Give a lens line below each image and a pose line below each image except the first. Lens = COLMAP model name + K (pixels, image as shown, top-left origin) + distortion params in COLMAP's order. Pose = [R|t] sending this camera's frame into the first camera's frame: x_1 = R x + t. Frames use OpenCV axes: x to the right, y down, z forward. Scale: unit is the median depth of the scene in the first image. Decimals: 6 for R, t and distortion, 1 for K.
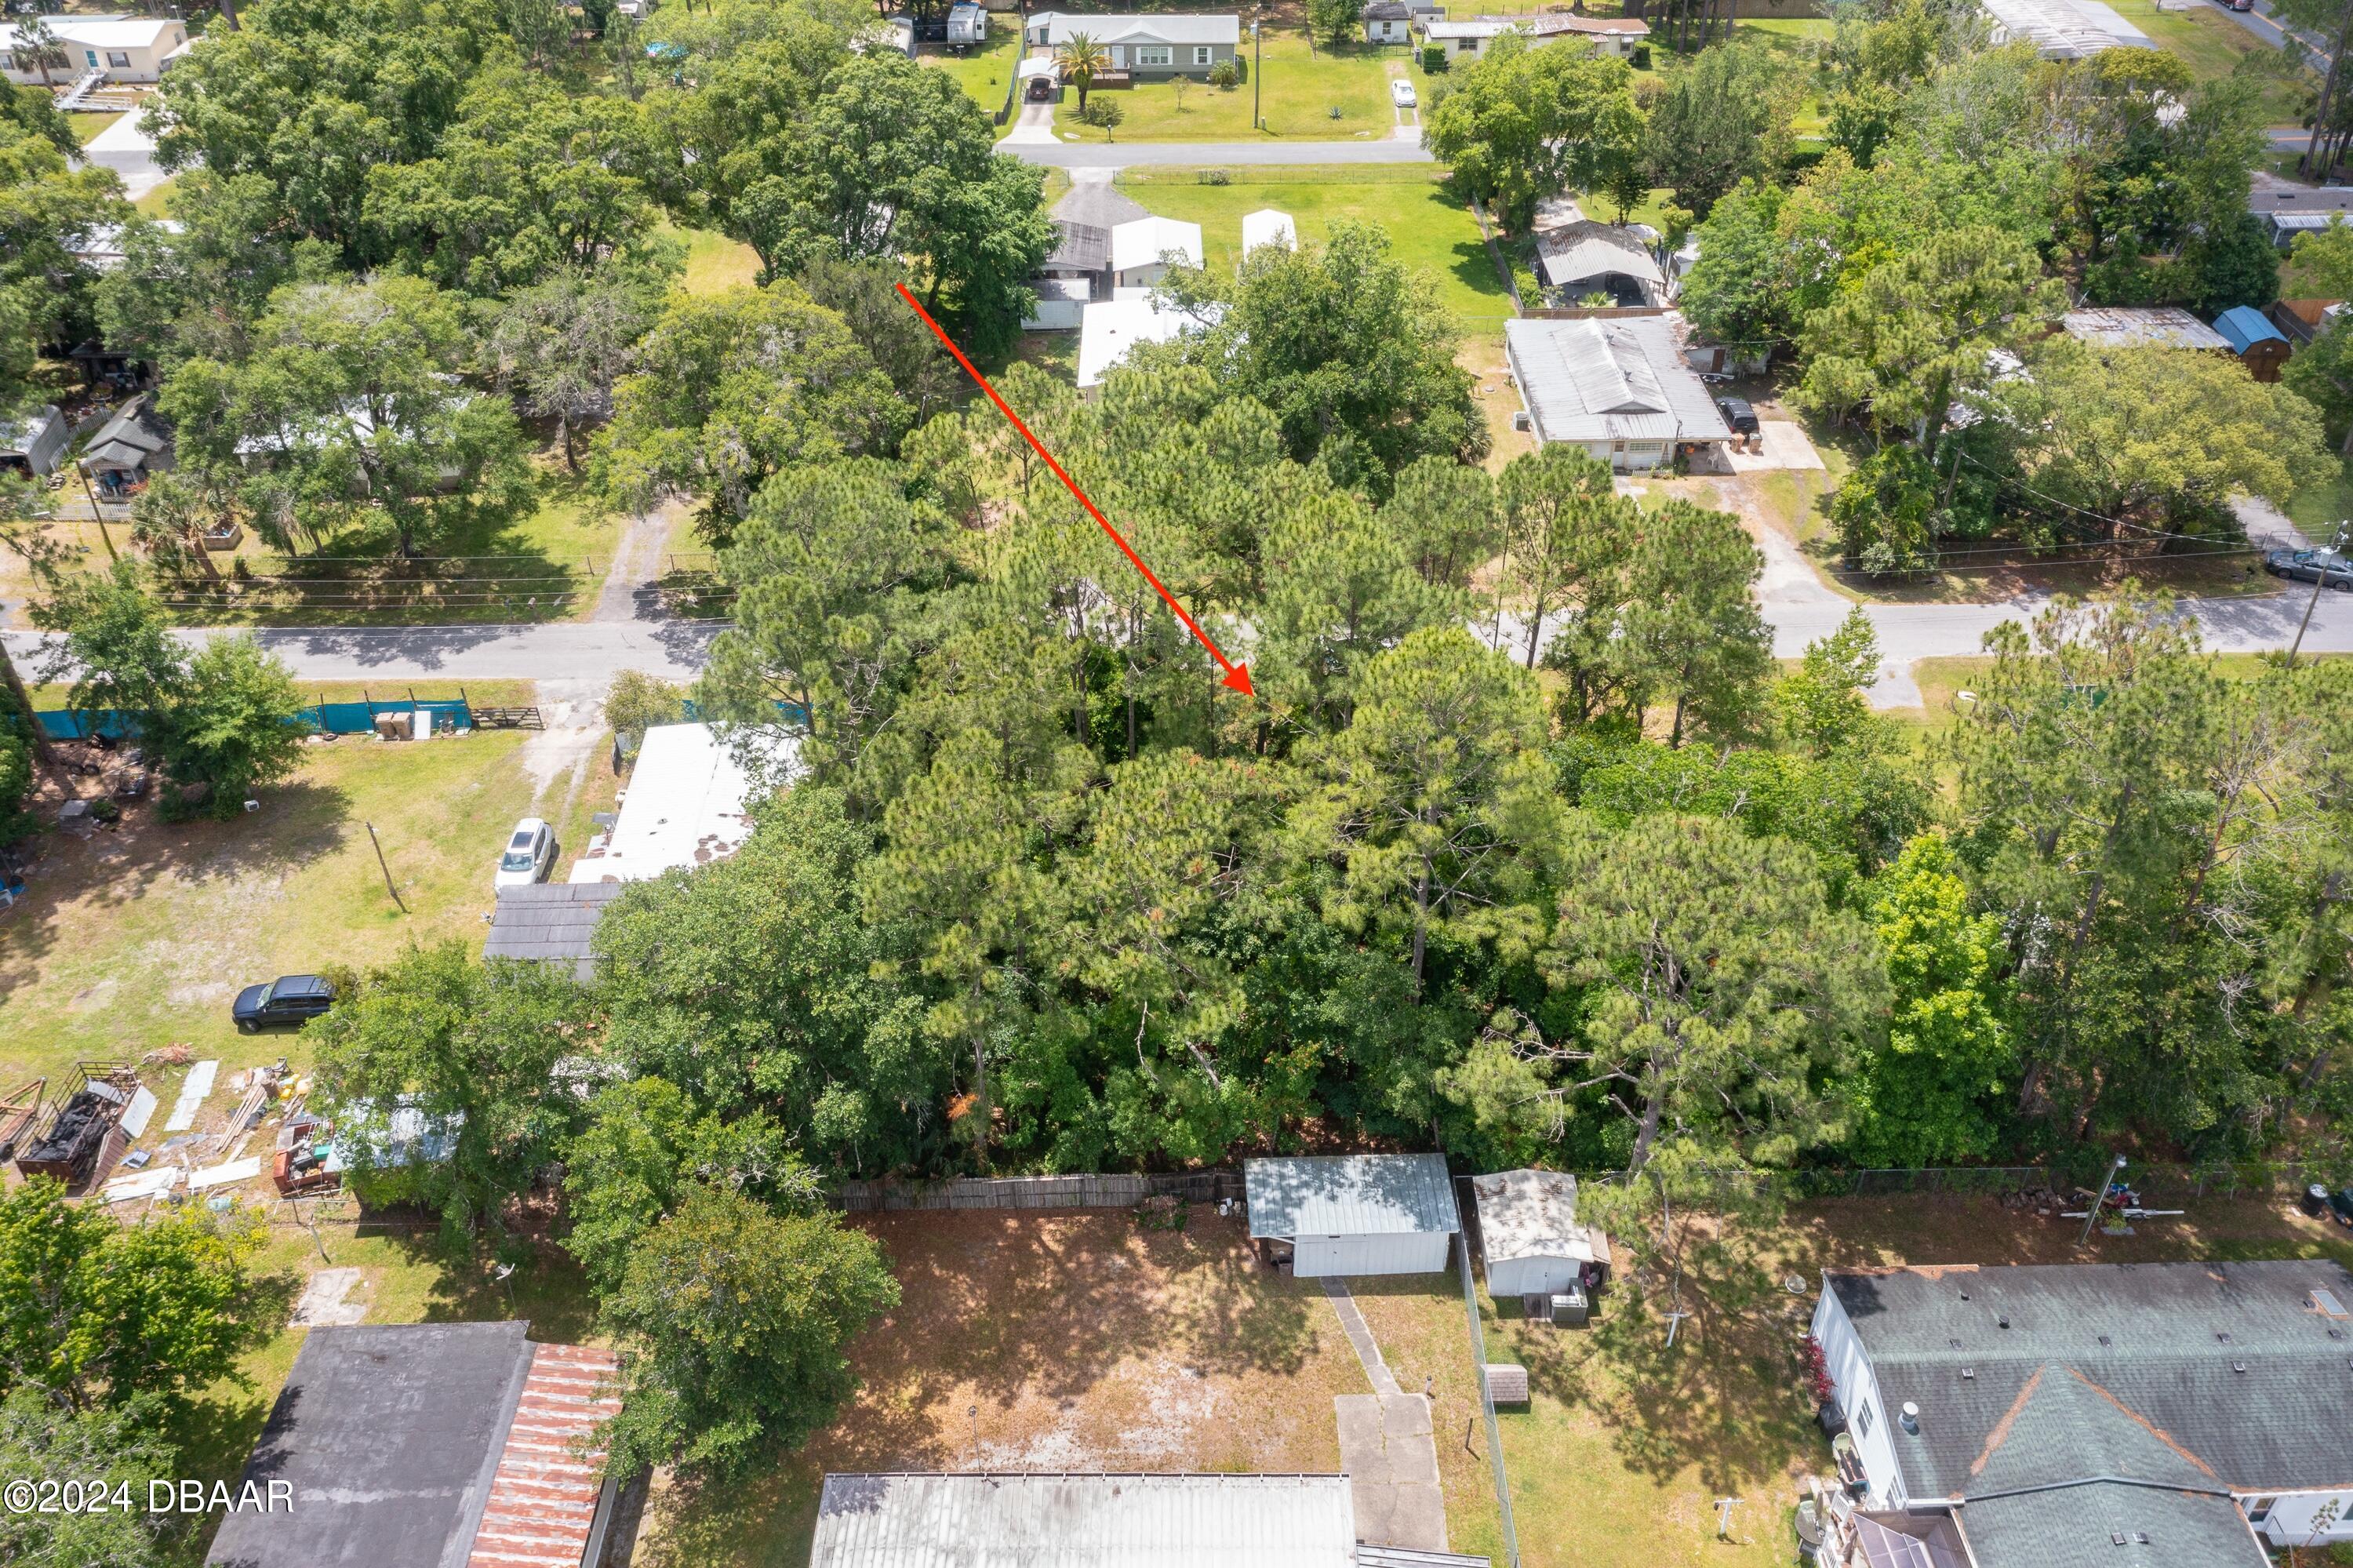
lens RADIAL K [[1874.8, 0, 1169.5], [0, 1874.8, 781.4], [0, 0, 1]] dist [-0.013863, 0.036808]
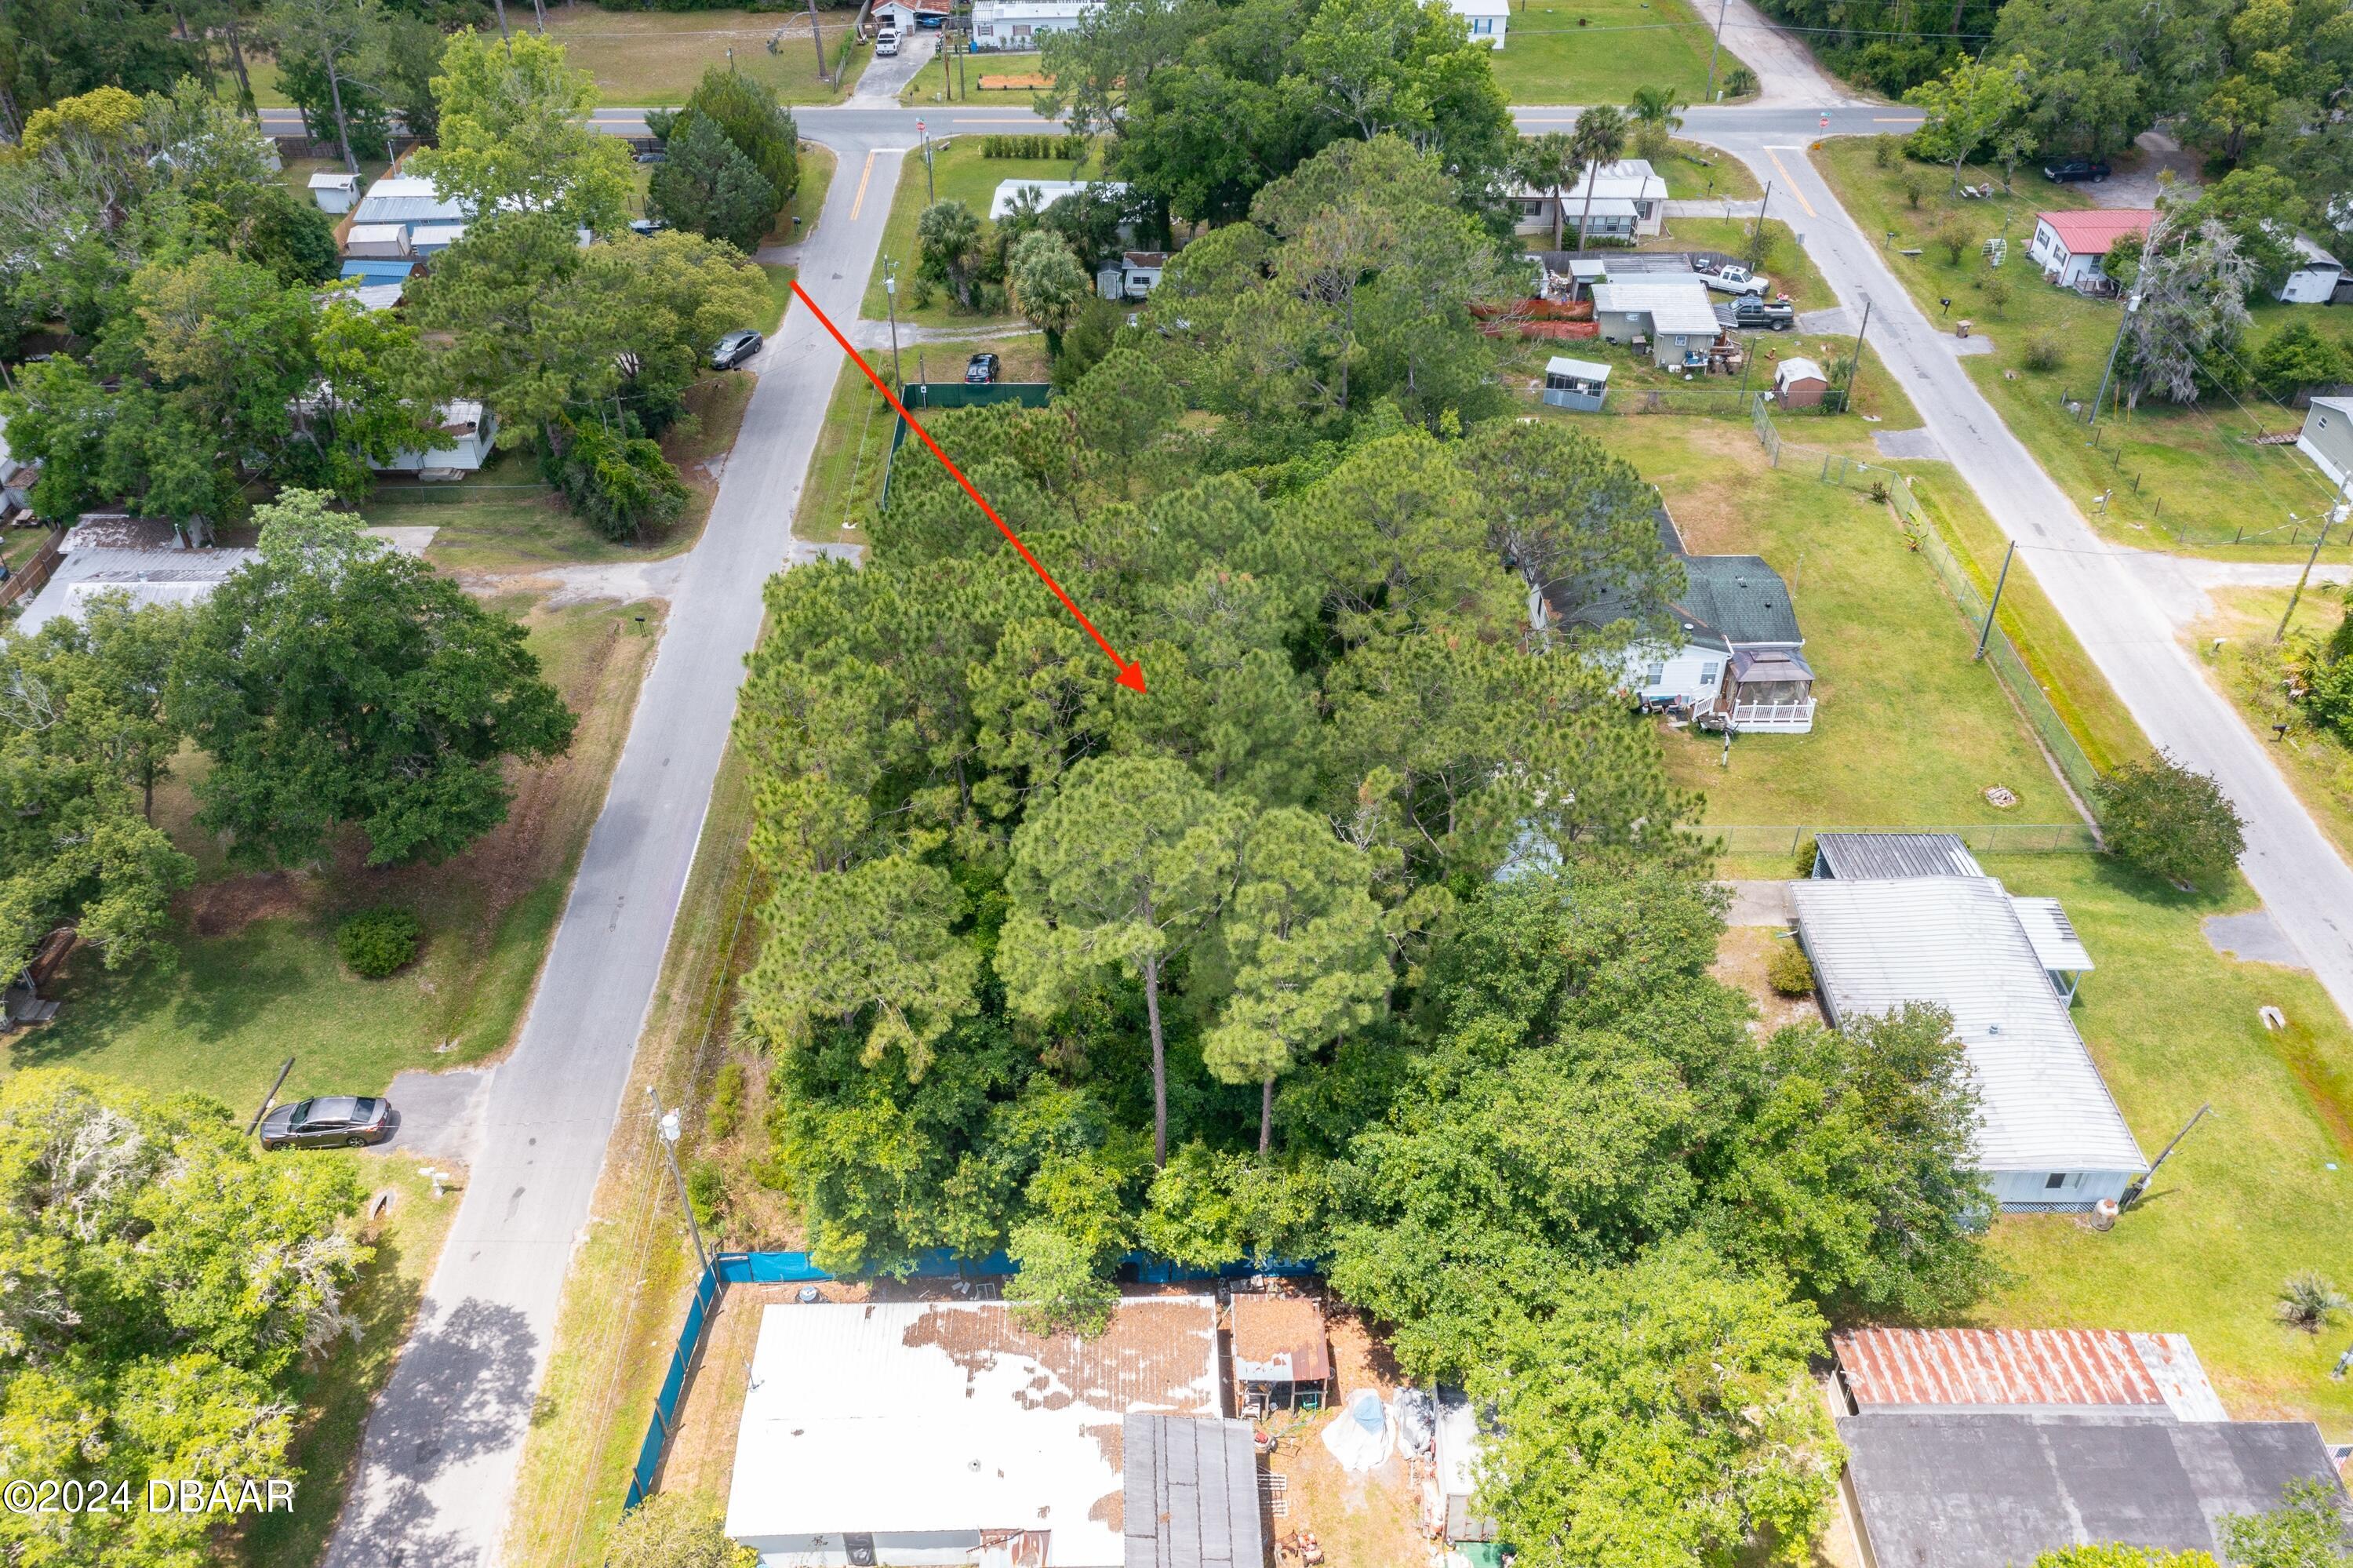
lens RADIAL K [[1874.8, 0, 1169.5], [0, 1874.8, 781.4], [0, 0, 1]] dist [-0.013863, 0.036808]
pose [[0.006975, -0.610617, 0.791895, -0.532767], [0.609096, 0.630650, 0.480919, -0.344979], [-0.793066, 0.478986, 0.376323, 0.443136]]
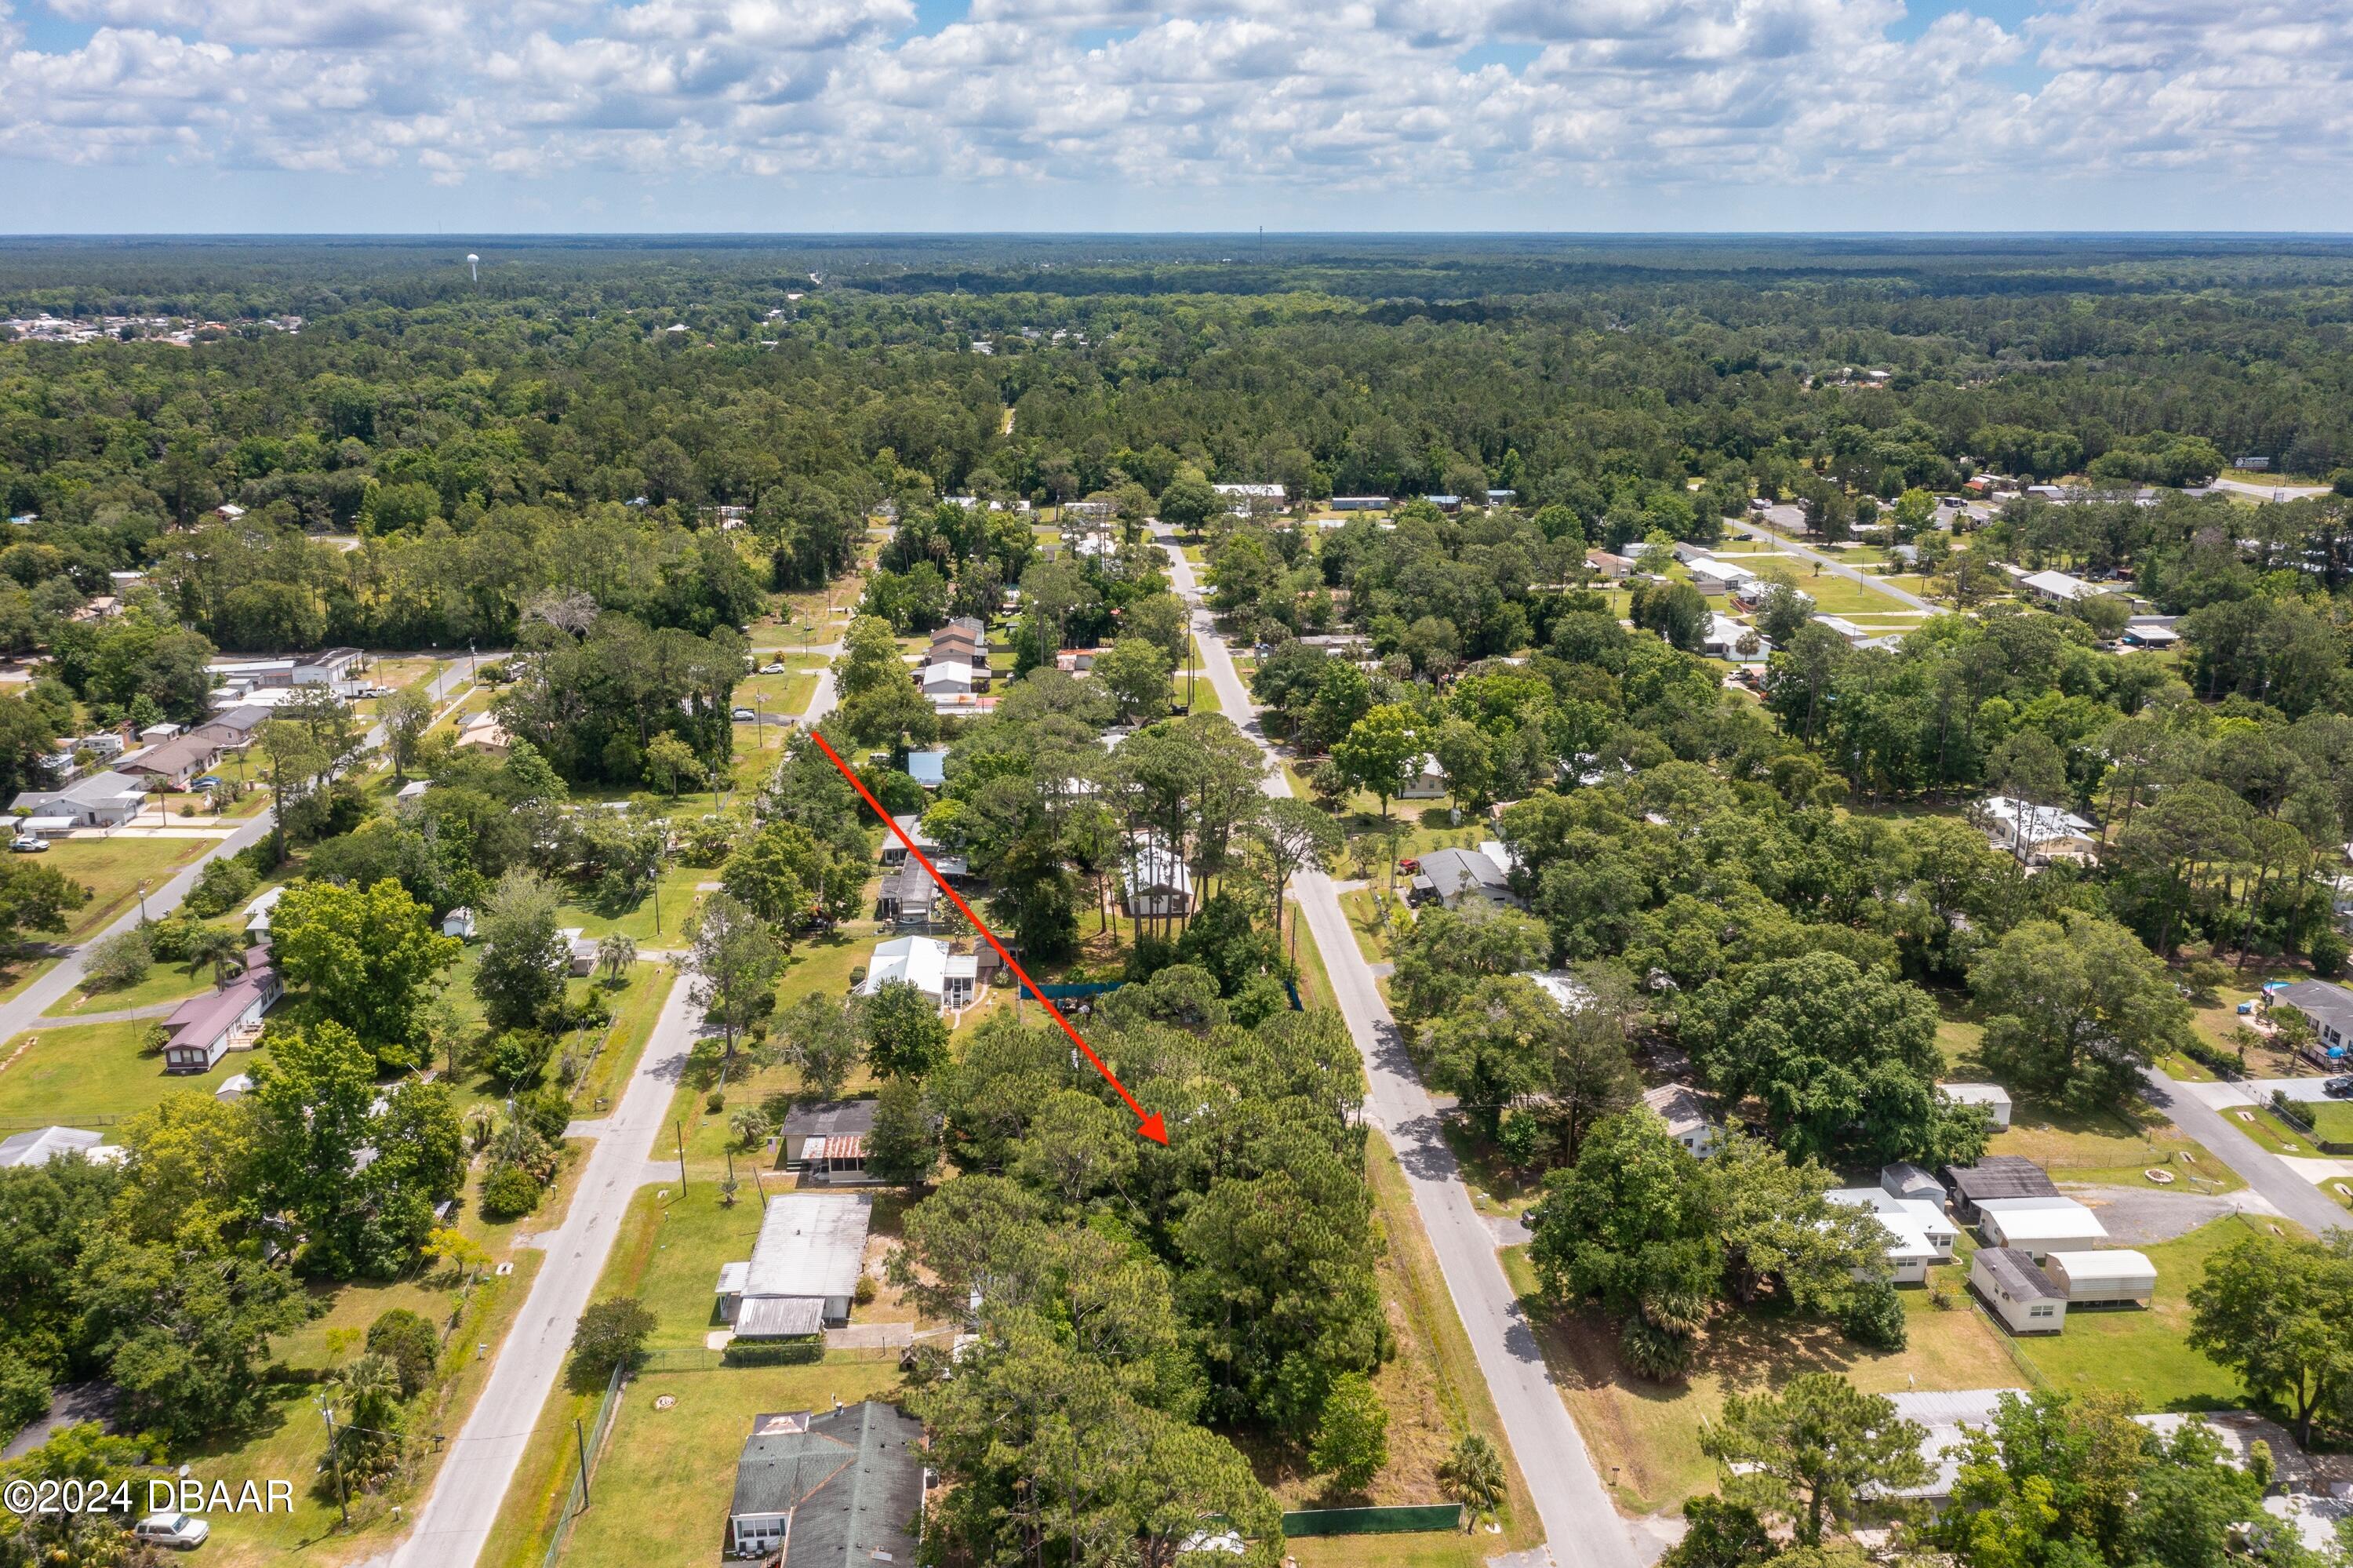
lens RADIAL K [[1874.8, 0, 1169.5], [0, 1874.8, 781.4], [0, 0, 1]] dist [-0.013863, 0.036808]
pose [[0.052780, 0.291086, -0.955240, 1.308539], [-0.602460, 0.772162, 0.202010, -0.528233], [0.796402, 0.564832, 0.216122, 0.214344]]
